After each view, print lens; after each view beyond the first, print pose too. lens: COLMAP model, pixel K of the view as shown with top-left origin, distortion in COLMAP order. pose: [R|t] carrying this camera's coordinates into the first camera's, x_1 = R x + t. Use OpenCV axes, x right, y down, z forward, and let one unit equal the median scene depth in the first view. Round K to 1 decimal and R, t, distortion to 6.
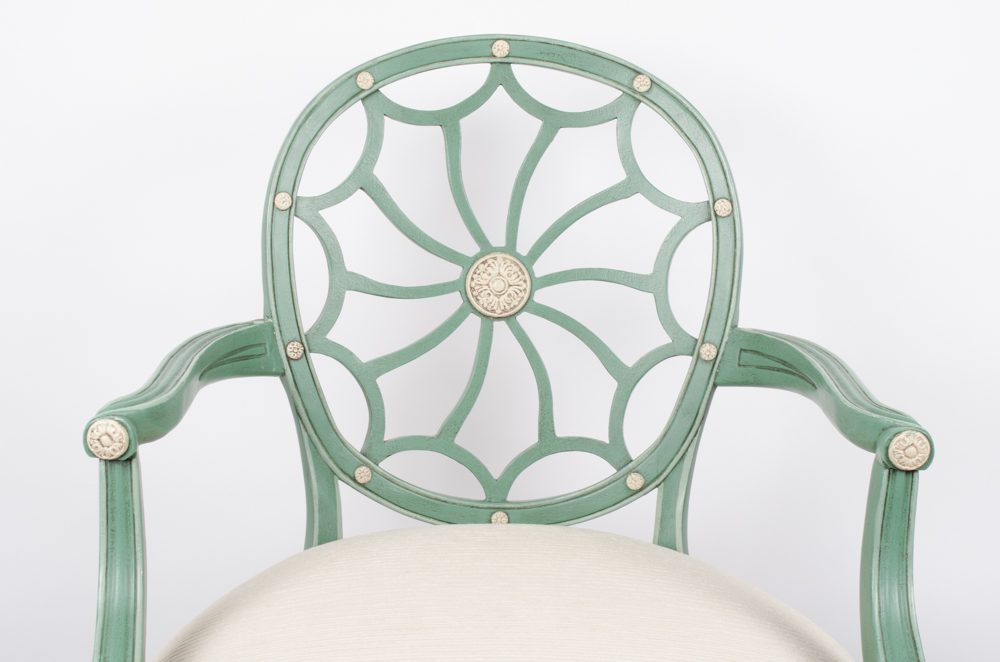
lens RADIAL K [[1574.0, 0, 500.0], [0, 1574.0, 331.0], [0, 0, 1]] dist [-0.017654, -0.010854]
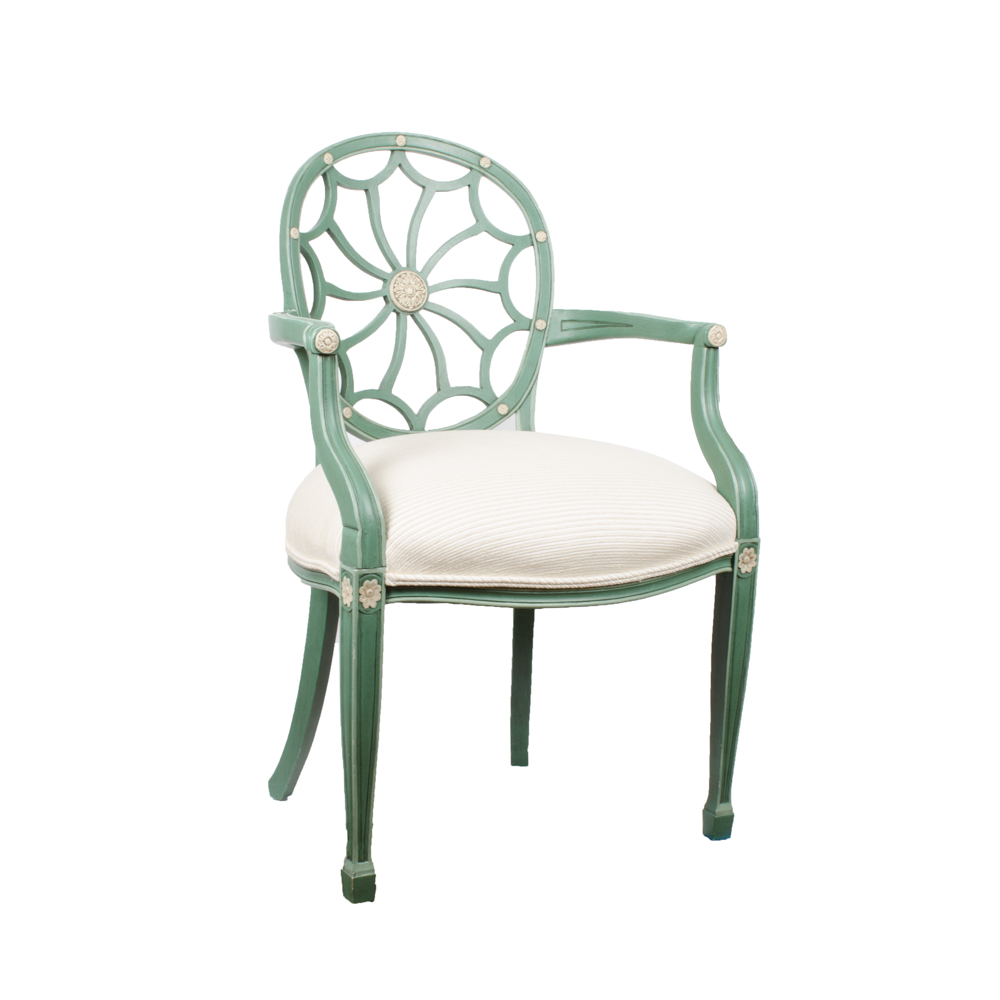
lens RADIAL K [[1809.3, 0, 500.0], [0, 1809.3, 500.0], [0, 0, 1]] dist [-0.089775, -0.021345]
pose [[0.891509, -0.073332, 0.447027, -0.739409], [0.098746, 0.994539, -0.033782, 0.247399], [-0.442109, 0.074259, 0.893882, -0.626411]]
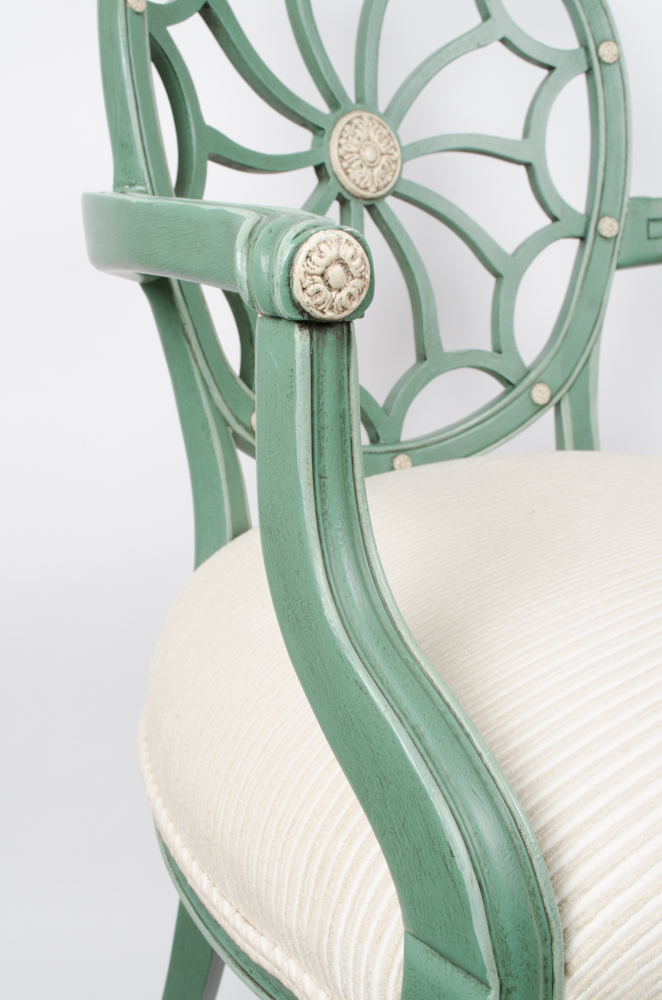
lens RADIAL K [[1190.2, 0, 331.0], [0, 1190.2, 500.0], [0, 0, 1]] dist [-0.056110, -0.011797]
pose [[0.835162, -0.149866, 0.529193, -0.339898], [0.114806, 0.988468, 0.098746, 0.076178], [-0.537889, -0.021715, 0.842736, 0.534014]]
